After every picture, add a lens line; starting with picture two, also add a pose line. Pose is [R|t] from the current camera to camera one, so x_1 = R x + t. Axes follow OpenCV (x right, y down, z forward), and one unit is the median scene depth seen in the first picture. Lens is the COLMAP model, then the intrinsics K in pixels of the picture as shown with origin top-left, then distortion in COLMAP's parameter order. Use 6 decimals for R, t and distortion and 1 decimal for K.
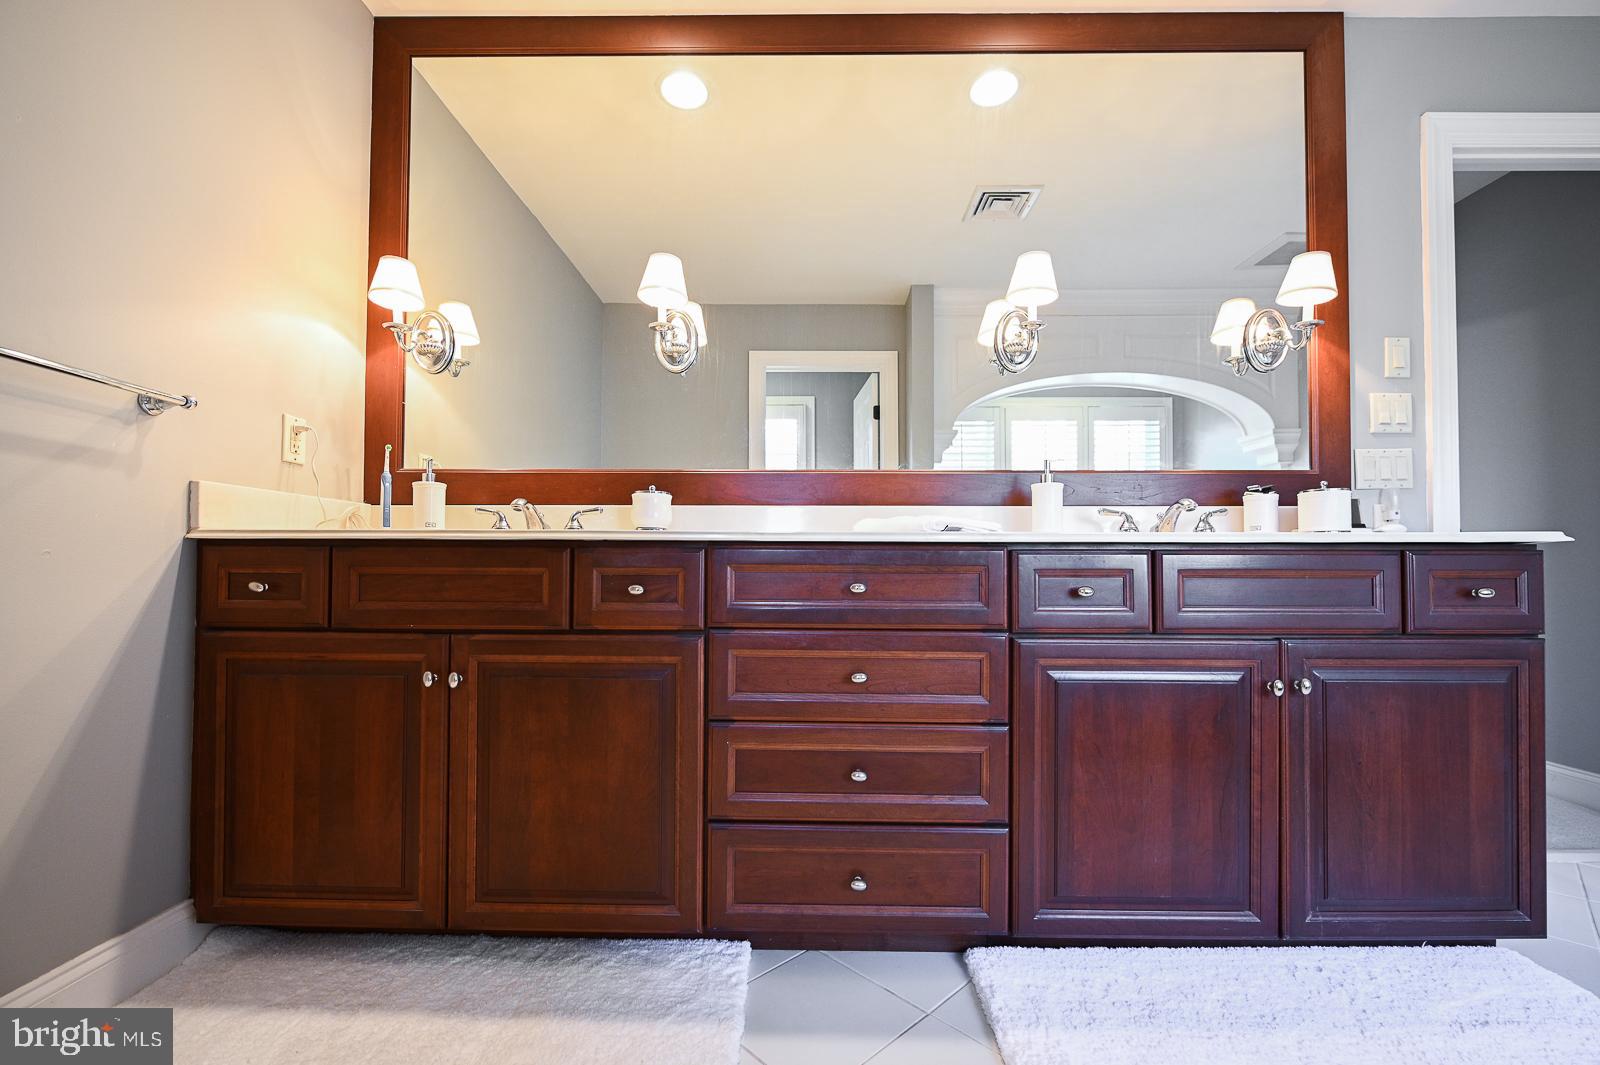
lens RADIAL K [[642.1, 0, 793.7], [0, 642.1, 547.4], [0, 0, 1]] dist [-0.008390, -0.000277]
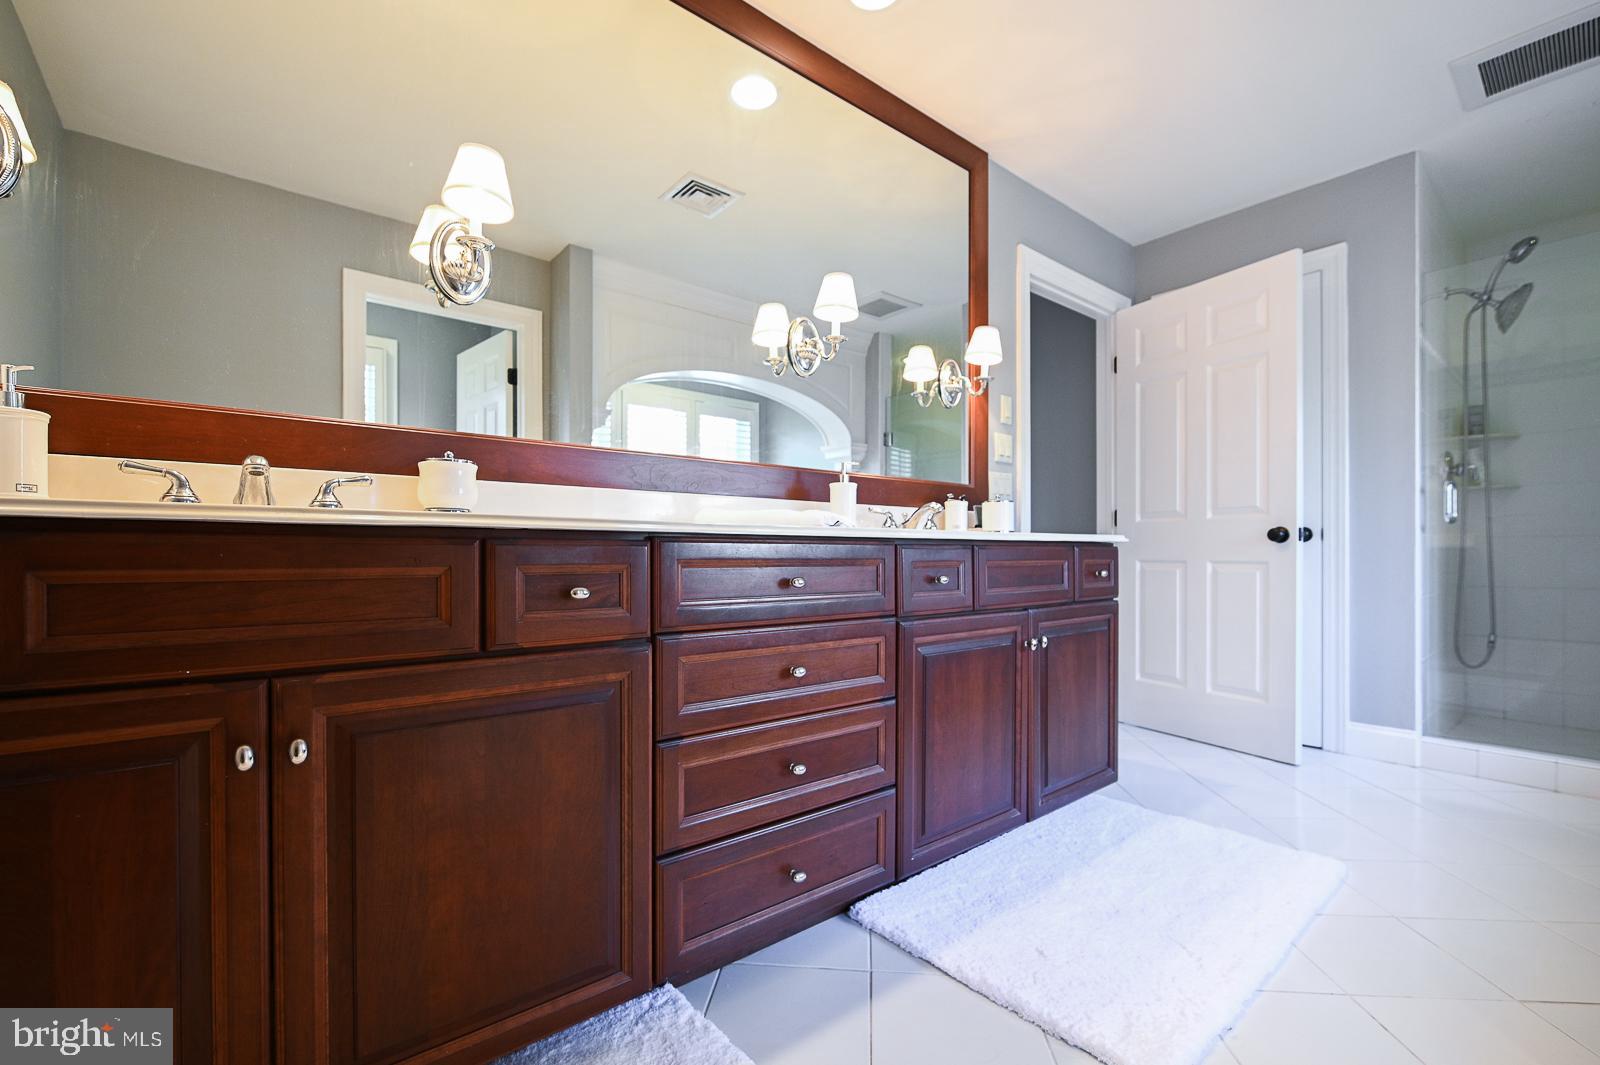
lens RADIAL K [[668.4, 0, 789.8], [0, 668.4, 541.6], [0, 0, 1]] dist [-0.006904, 0.000421]
pose [[0.772407, 0.007840, 0.635079, -0.558331], [-0.019438, 0.999747, 0.011300, -0.011592], [-0.634830, -0.021073, 0.772364, 0.200293]]
